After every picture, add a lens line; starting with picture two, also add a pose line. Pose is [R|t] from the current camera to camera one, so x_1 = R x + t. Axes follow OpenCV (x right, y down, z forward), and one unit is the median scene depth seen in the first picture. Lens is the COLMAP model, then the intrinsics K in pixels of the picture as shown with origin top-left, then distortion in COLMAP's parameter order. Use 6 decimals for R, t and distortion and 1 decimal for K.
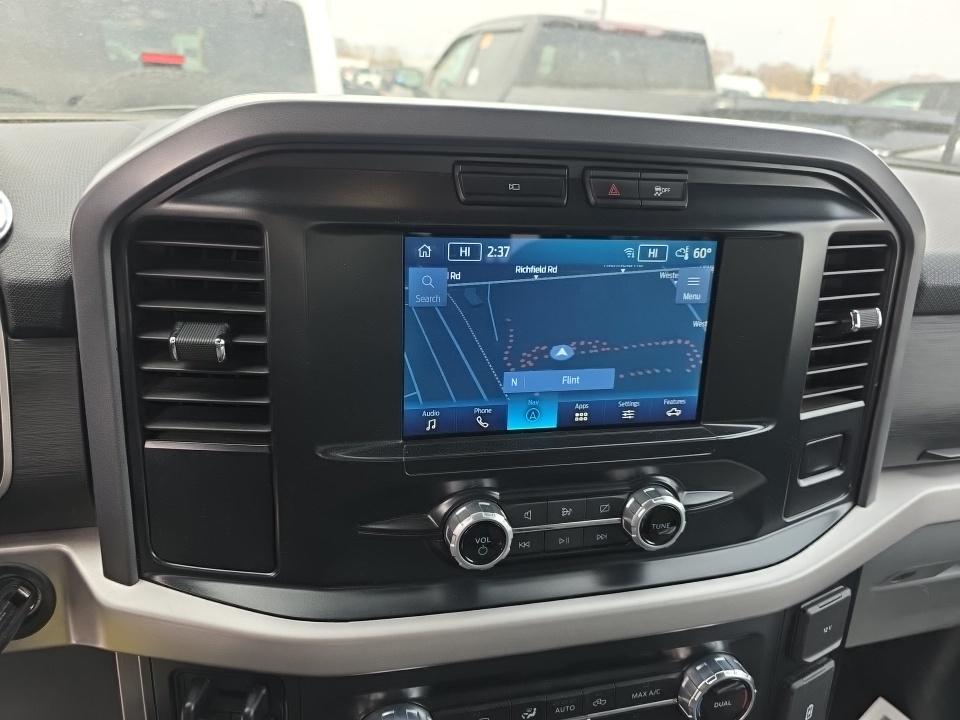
lens RADIAL K [[641.9, 0, 474.1], [0, 641.9, 371.7], [0, 0, 1]] dist [0.076656, -0.073591]
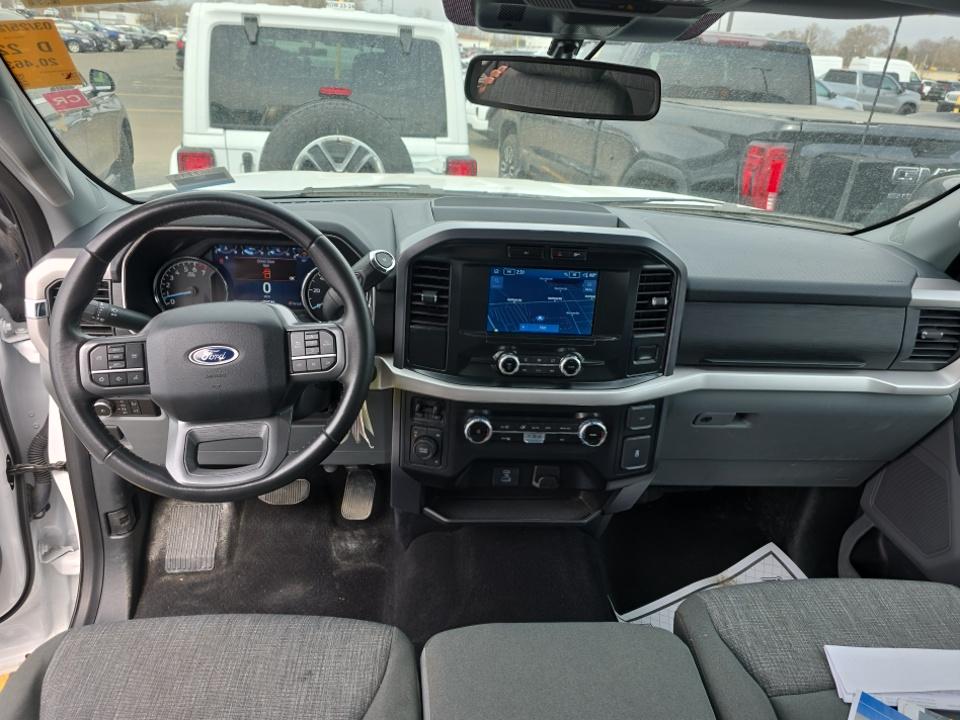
lens RADIAL K [[641.9, 0, 474.1], [0, 641.9, 371.7], [0, 0, 1]] dist [0.076656, -0.073591]
pose [[0.985833, 0.068782, -0.152978, 0.316408], [-0.065223, 0.997473, 0.028168, 0.214122], [0.154529, -0.017791, 0.987828, -2.066790]]
